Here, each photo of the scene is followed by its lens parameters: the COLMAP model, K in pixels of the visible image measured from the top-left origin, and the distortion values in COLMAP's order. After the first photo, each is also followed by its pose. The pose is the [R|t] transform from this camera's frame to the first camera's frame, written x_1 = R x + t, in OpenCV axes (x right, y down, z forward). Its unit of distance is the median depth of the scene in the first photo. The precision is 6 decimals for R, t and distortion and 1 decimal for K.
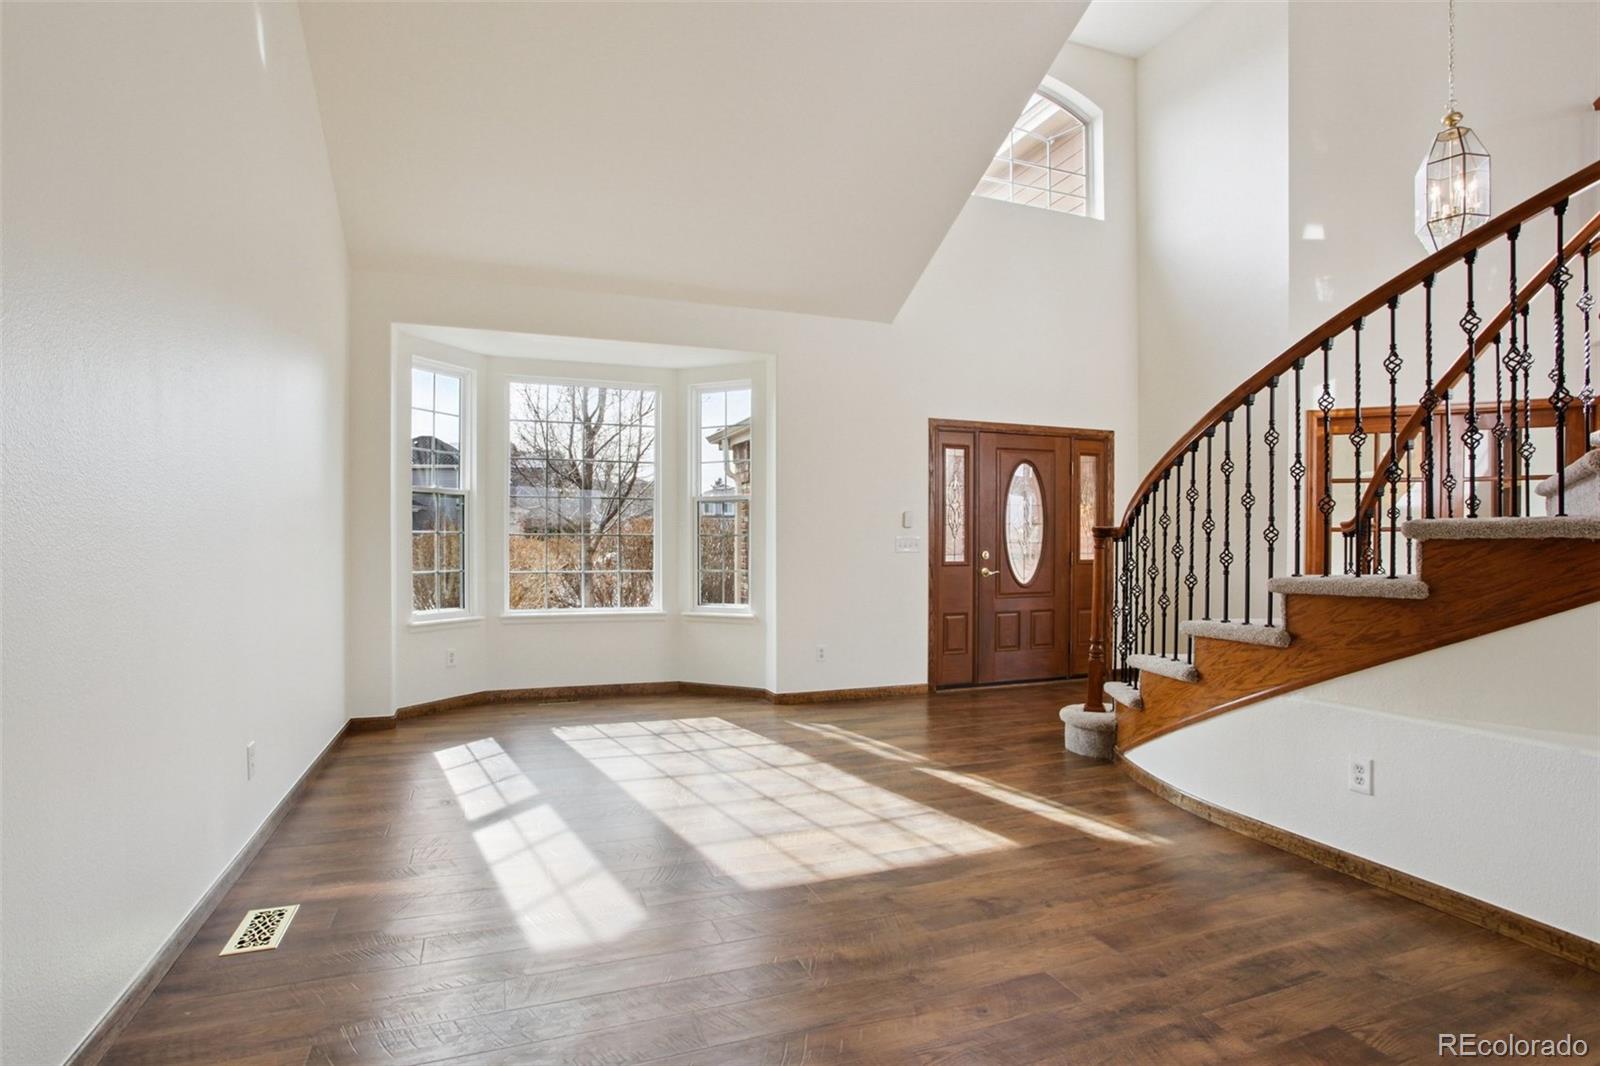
lens RADIAL K [[805.0, 0, 791.7], [0, 805.0, 530.1], [0, 0, 1]] dist [-0.075390, 0.034171]
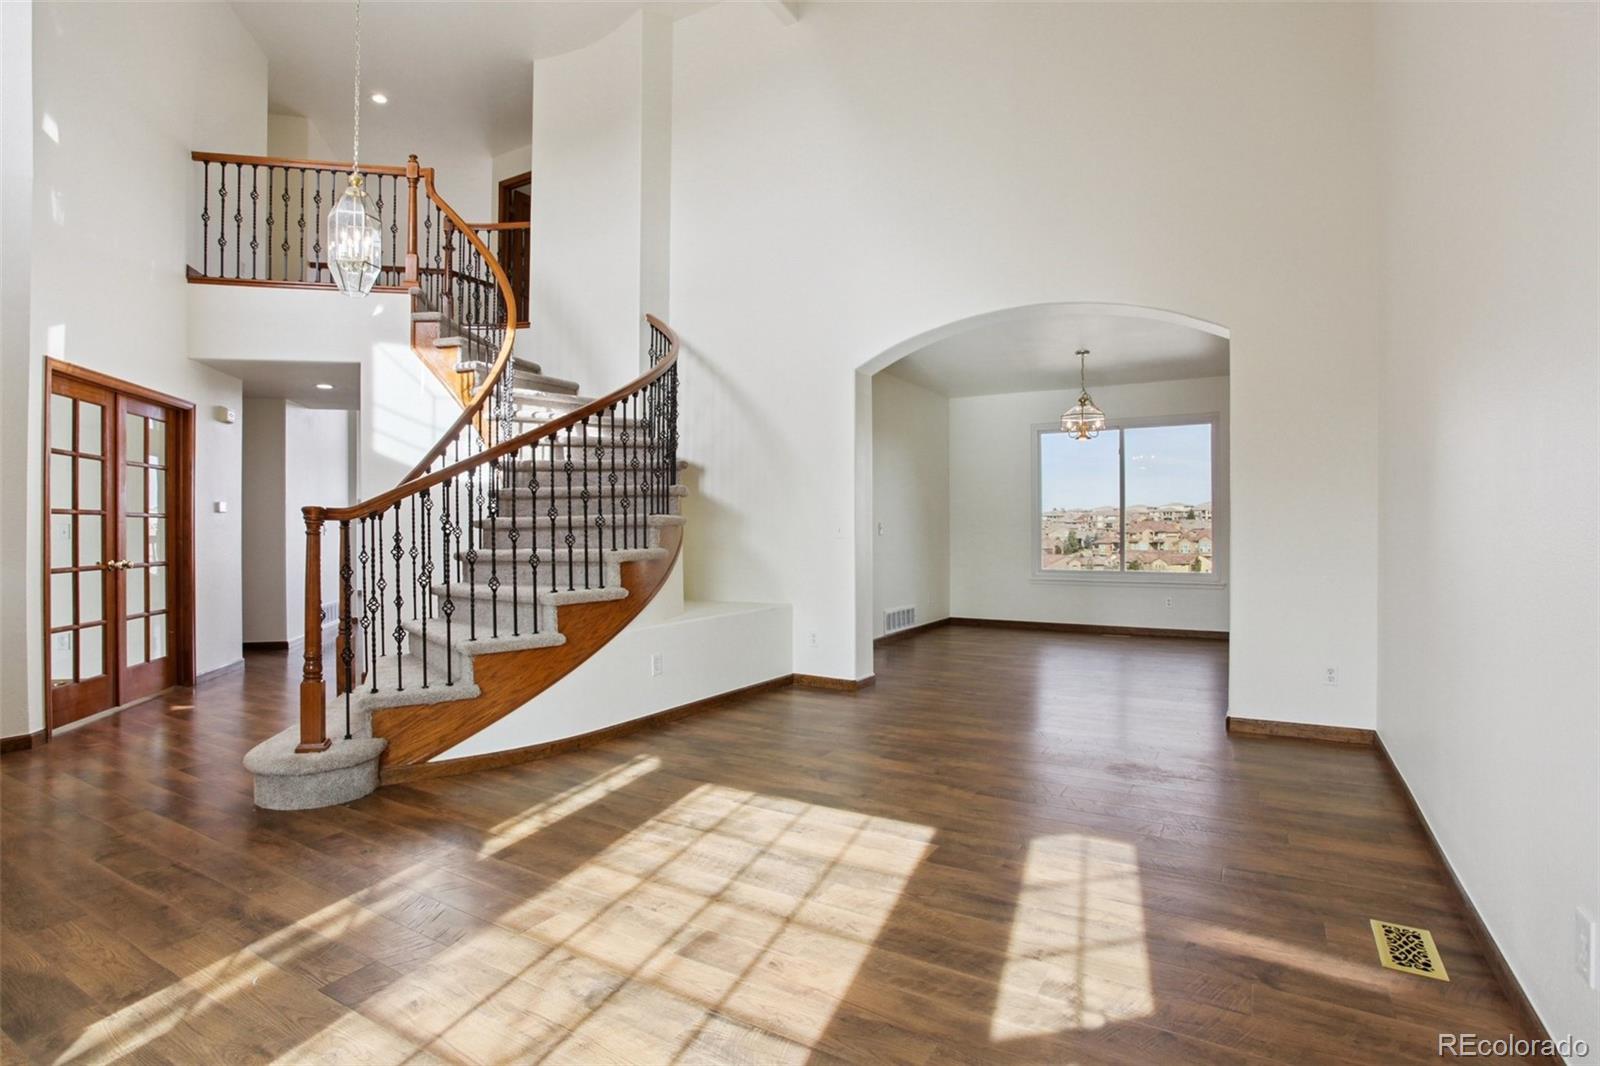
lens RADIAL K [[805.0, 0, 791.7], [0, 805.0, 530.1], [0, 0, 1]] dist [-0.075390, 0.034171]
pose [[-0.616652, -0.005764, 0.787215, -0.625561], [-0.012403, 0.999920, -0.002395, 0.017270], [-0.787138, -0.011240, -0.616674, 1.411673]]
